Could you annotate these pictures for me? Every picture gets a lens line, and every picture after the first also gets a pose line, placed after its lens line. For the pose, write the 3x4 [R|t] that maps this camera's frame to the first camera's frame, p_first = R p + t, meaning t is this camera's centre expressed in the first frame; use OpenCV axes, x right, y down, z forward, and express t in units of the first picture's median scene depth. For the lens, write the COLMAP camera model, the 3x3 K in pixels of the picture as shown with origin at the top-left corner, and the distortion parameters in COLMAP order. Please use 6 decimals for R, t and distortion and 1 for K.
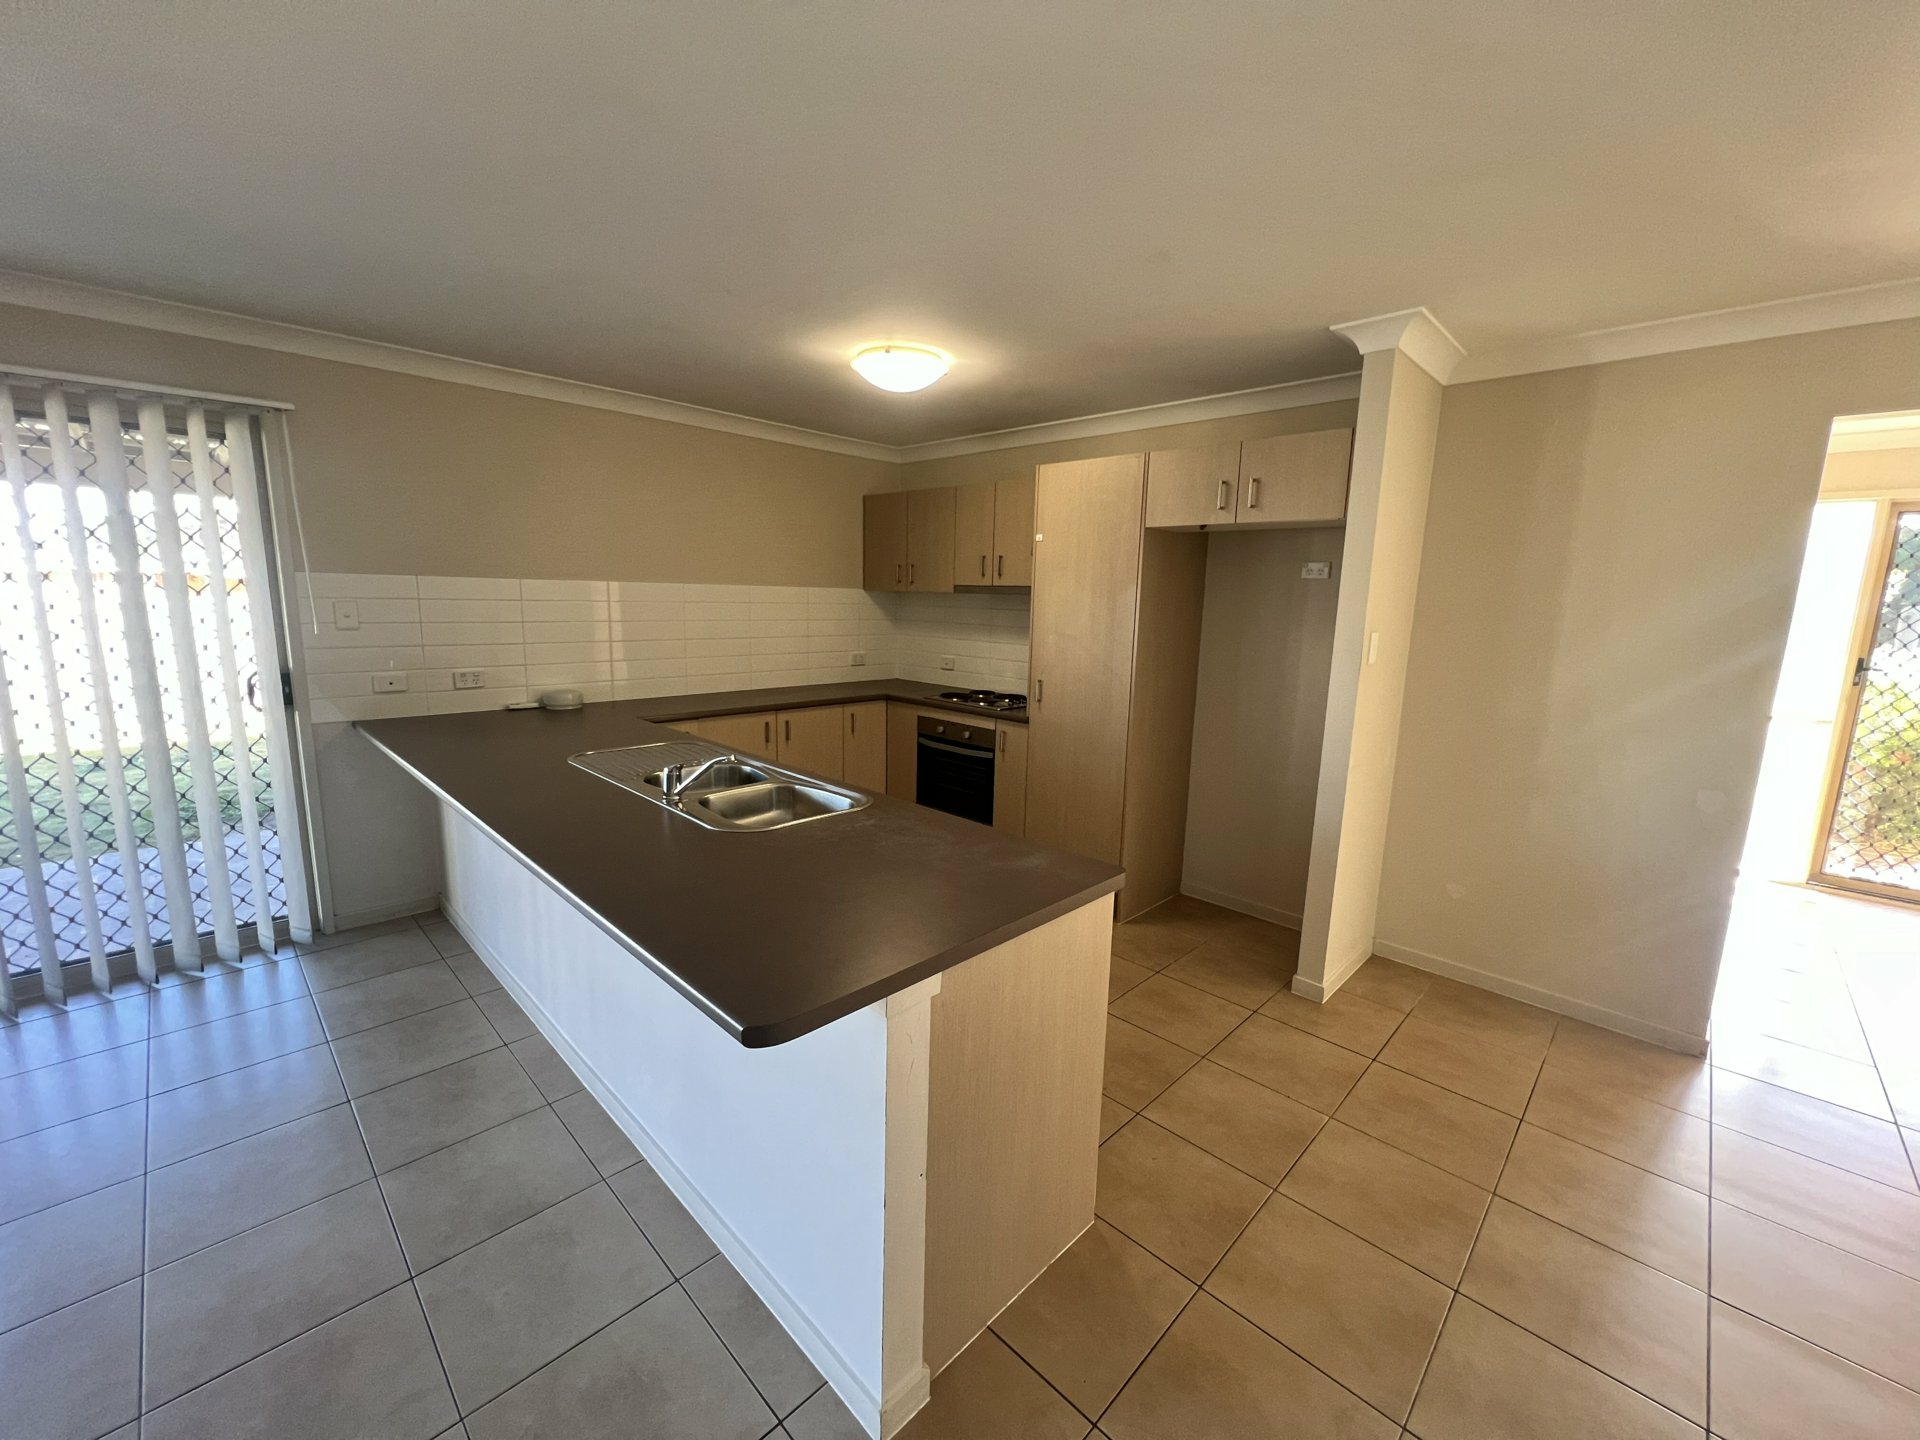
lens RADIAL K [[760.1, 0, 969.4], [0, 760.1, 722.1], [0, 0, 1]] dist [0.001140, -0.000814]
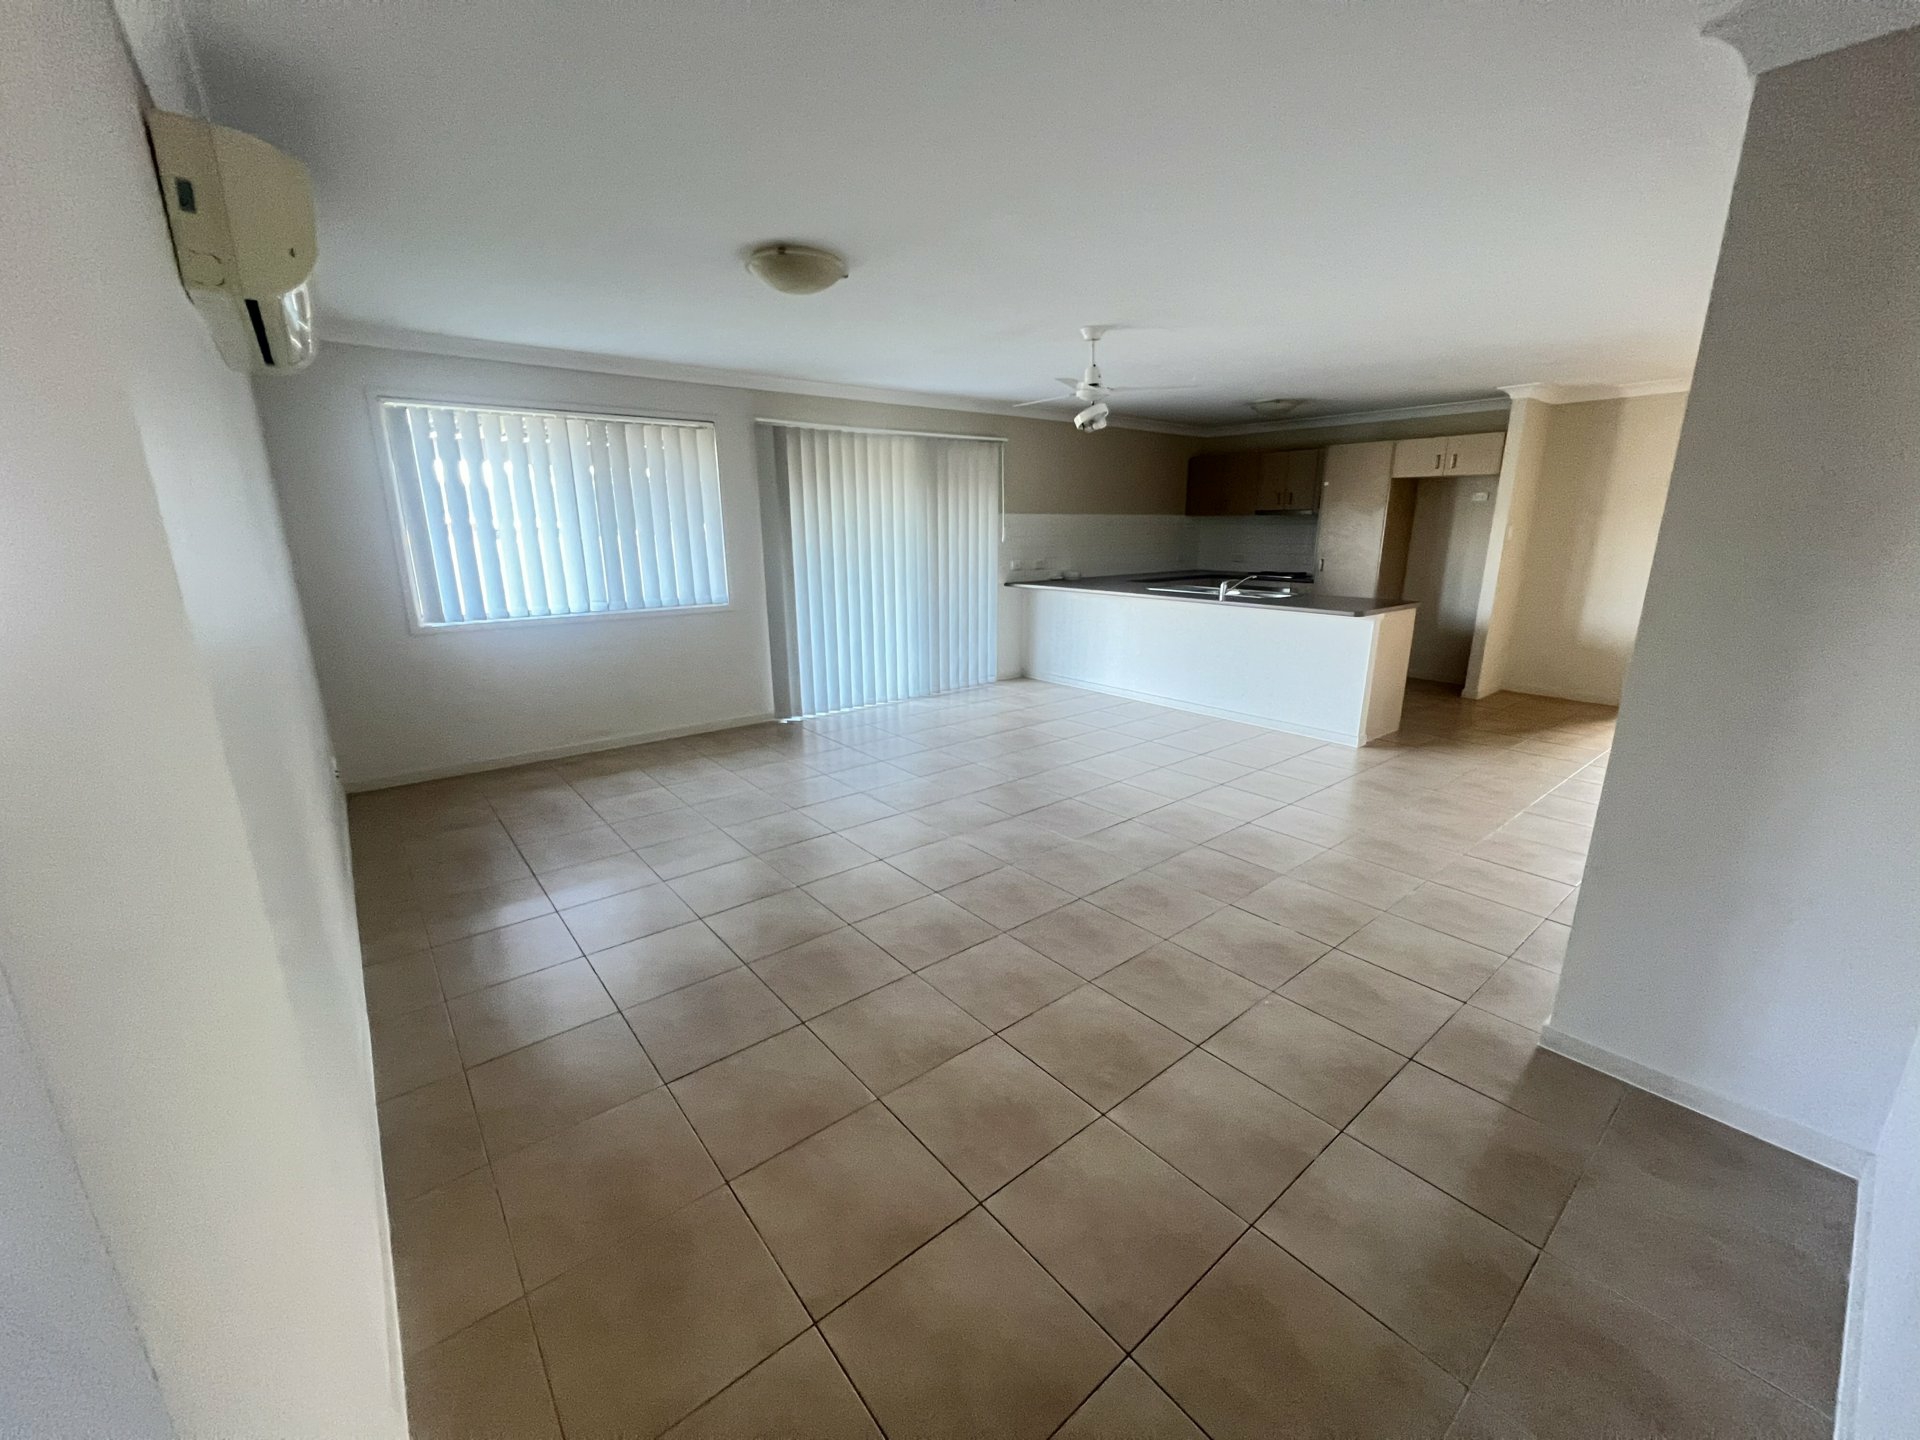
lens RADIAL K [[760.1, 0, 952.3], [0, 760.1, 723.4], [0, 0, 1]] dist [0.001140, -0.000814]
pose [[0.993775, -0.003469, -0.111355, -0.566981], [0.013413, 0.995970, 0.088677, 0.160558], [0.110599, -0.089618, 0.989816, -0.956960]]
